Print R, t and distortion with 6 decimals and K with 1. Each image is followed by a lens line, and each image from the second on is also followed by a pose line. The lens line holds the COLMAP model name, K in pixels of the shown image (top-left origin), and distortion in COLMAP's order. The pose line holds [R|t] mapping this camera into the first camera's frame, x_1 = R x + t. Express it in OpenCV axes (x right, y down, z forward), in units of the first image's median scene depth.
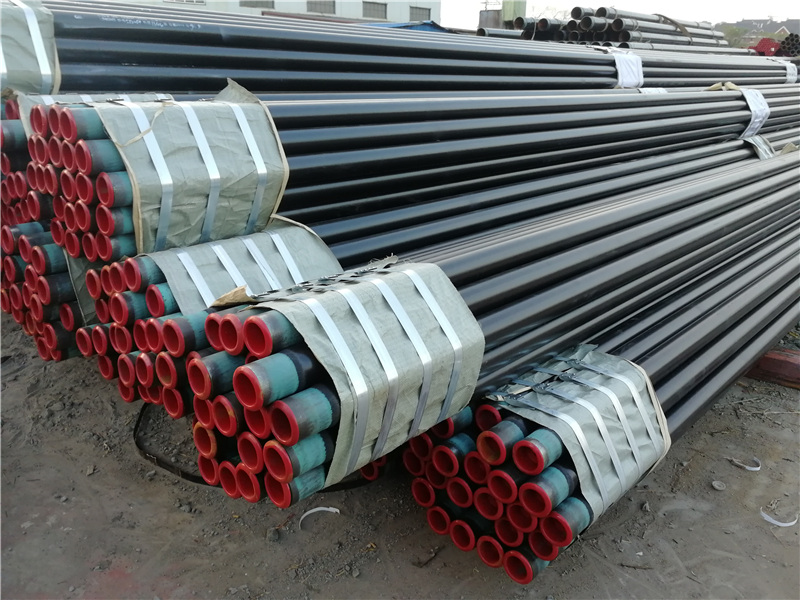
lens RADIAL K [[656.8, 0, 400.0], [0, 656.8, 300.0], [0, 0, 1]] dist [0.051443, -0.058308]
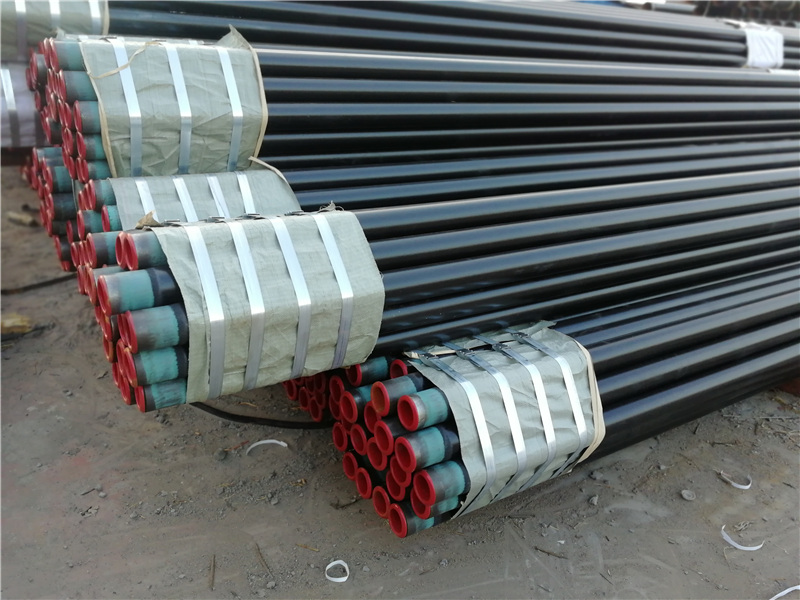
lens RADIAL K [[656.8, 0, 400.0], [0, 656.8, 300.0], [0, 0, 1]] dist [0.051443, -0.058308]
pose [[0.966889, 0.129127, -0.220120, 0.321771], [-0.121321, 0.991419, 0.048676, 0.017758], [0.224516, -0.020359, 0.974258, 0.021489]]
